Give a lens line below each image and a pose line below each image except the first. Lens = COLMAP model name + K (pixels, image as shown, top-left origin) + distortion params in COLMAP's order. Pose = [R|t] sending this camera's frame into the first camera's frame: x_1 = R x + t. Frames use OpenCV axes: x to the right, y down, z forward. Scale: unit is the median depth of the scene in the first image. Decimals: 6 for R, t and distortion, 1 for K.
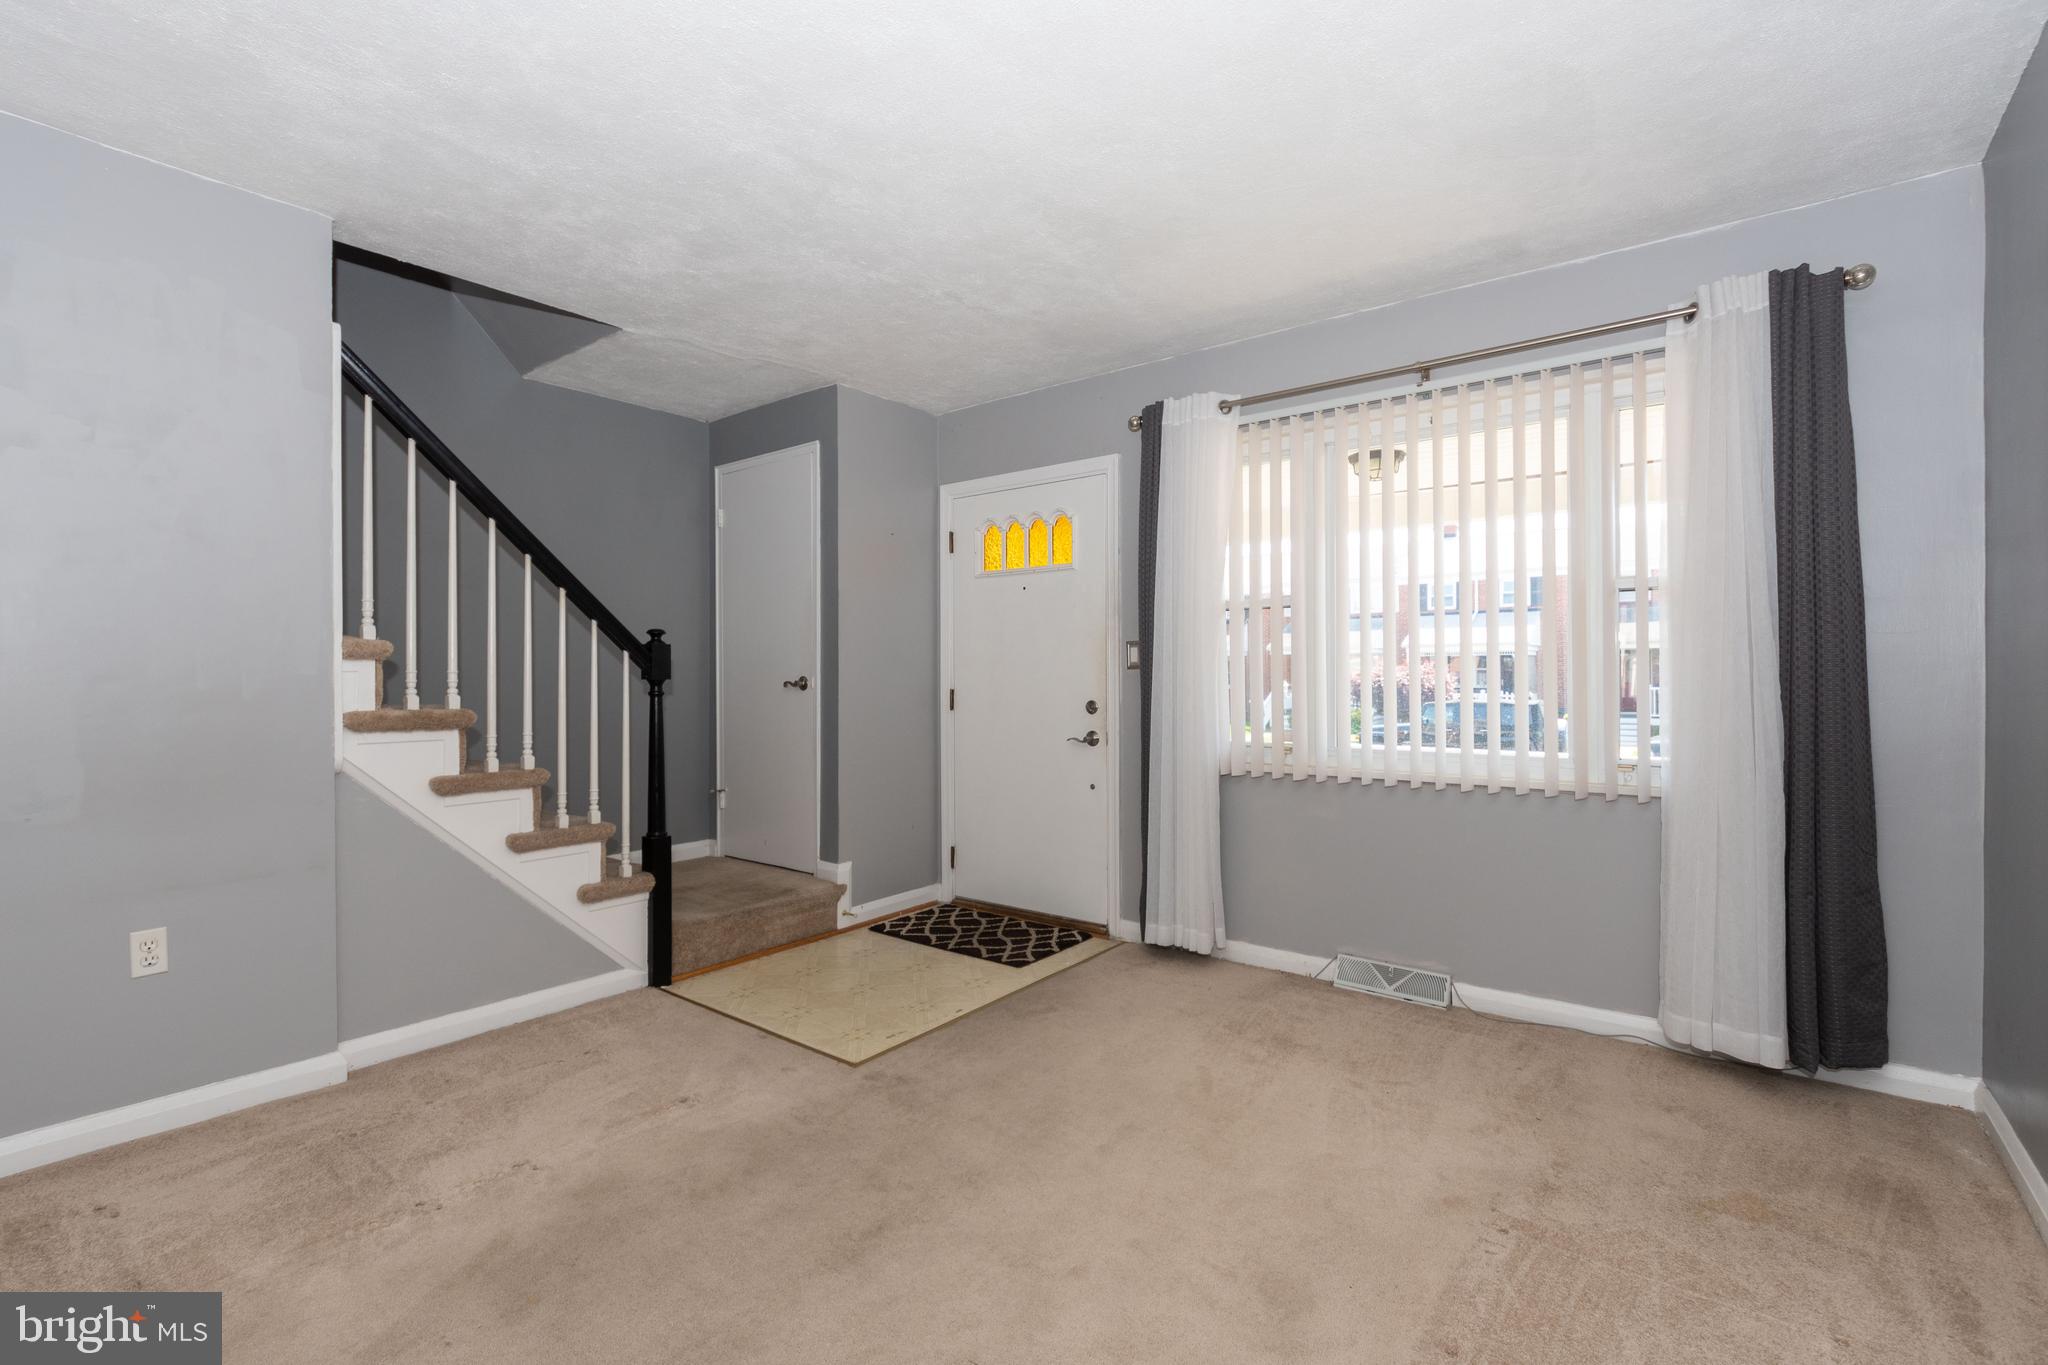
lens RADIAL K [[900.1, 0, 963.4], [0, 900.1, 678.0], [0, 0, 1]] dist [0.000532, -0.001321]
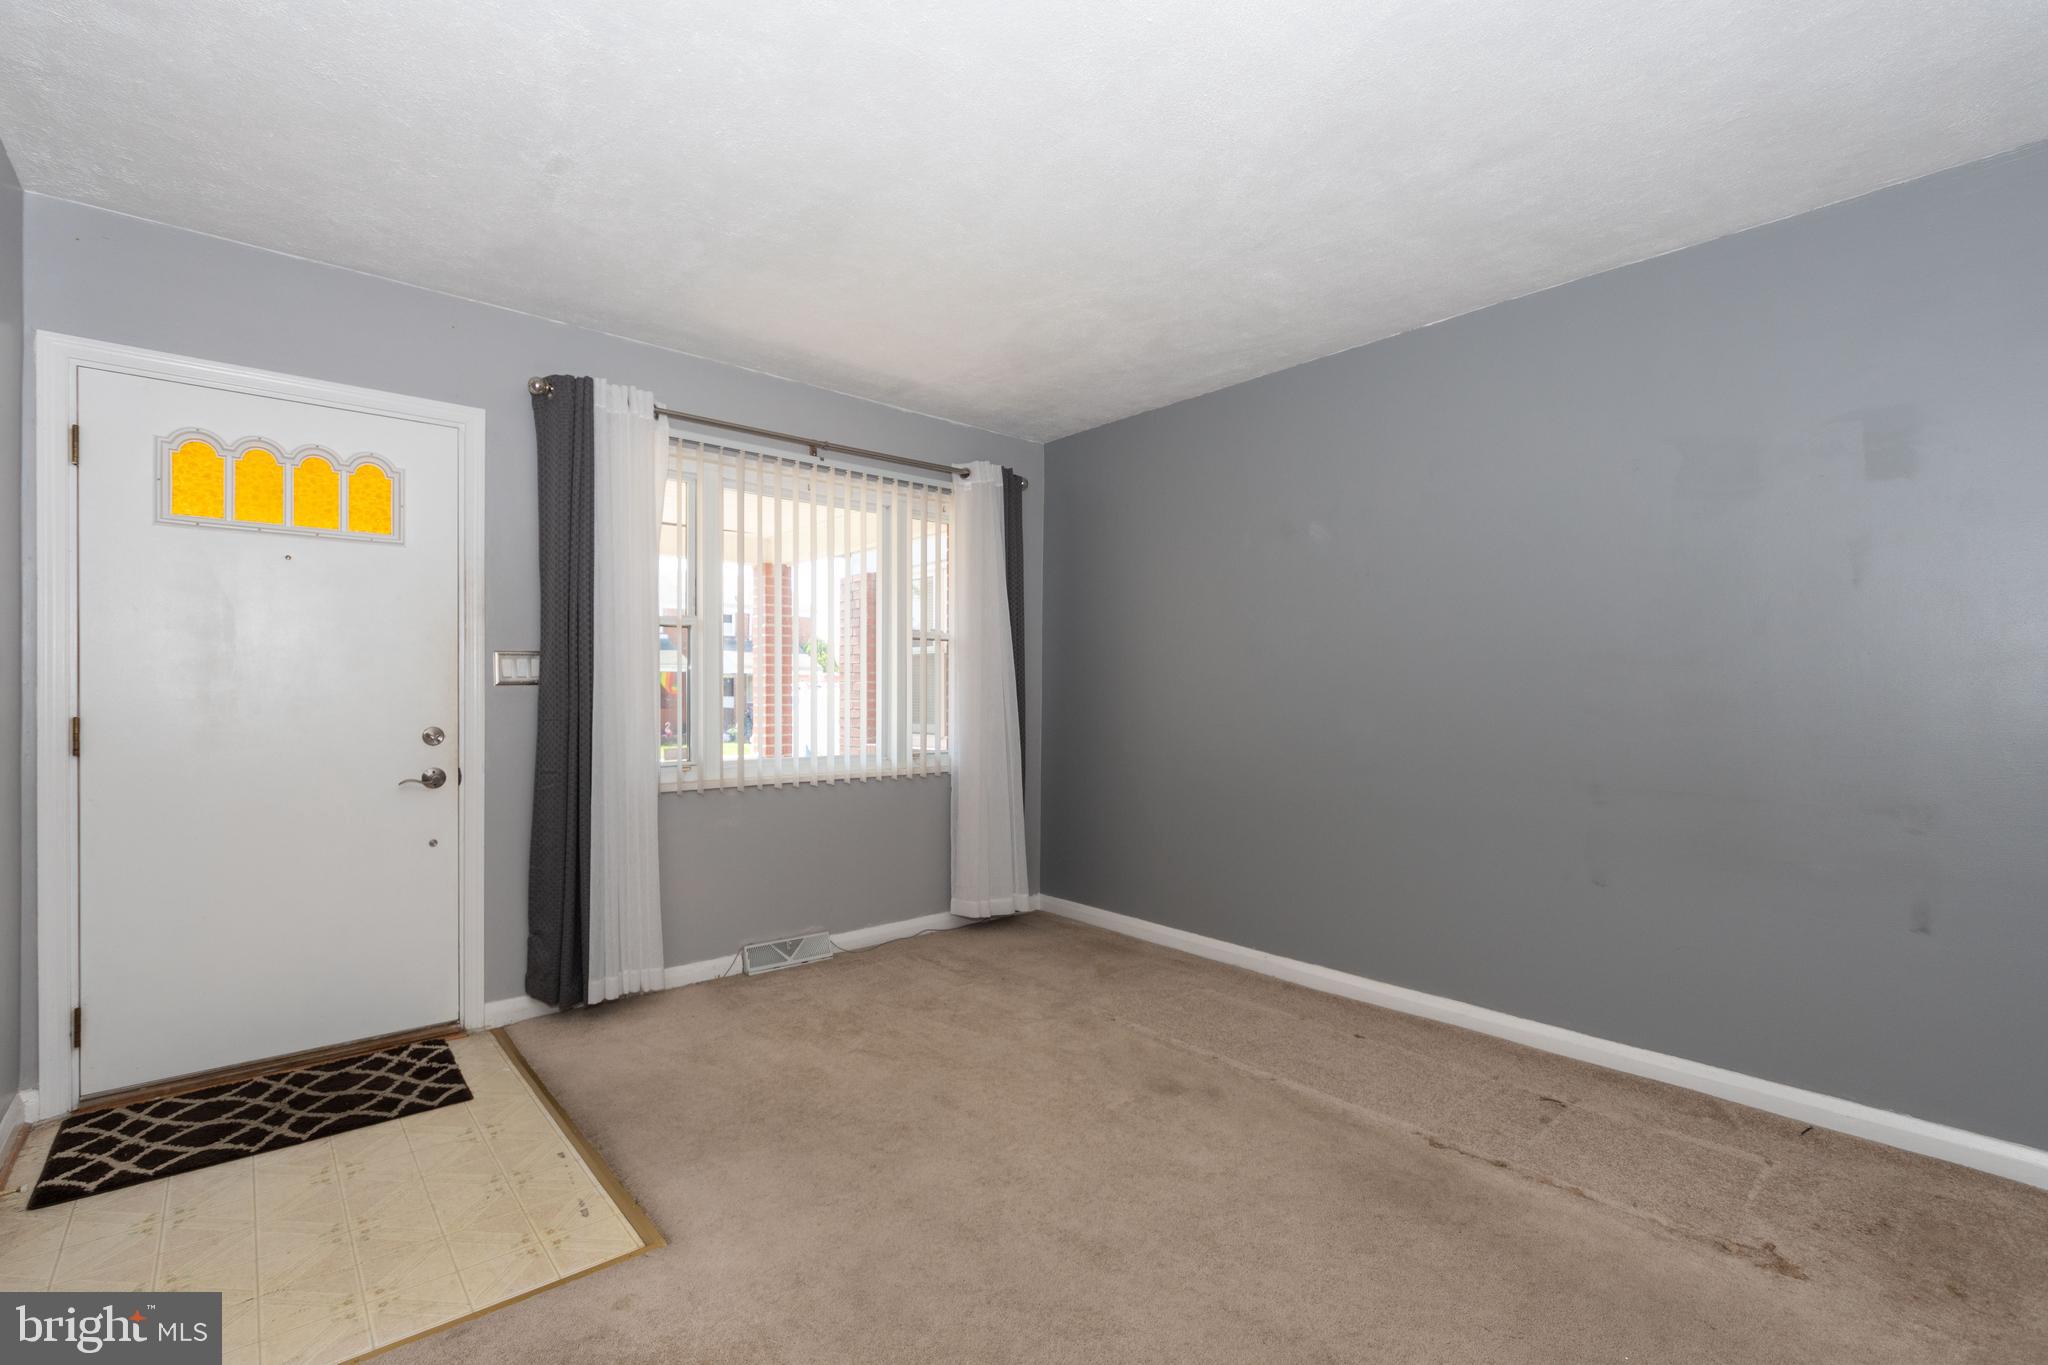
lens RADIAL K [[900.1, 0, 1016.9], [0, 900.1, 695.4], [0, 0, 1]] dist [0.000532, -0.001321]
pose [[0.177360, 0.000959, 0.984146, -0.595233], [-0.000980, 0.999999, -0.000798, -0.000761], [-0.984146, -0.000823, 0.177360, 0.465063]]
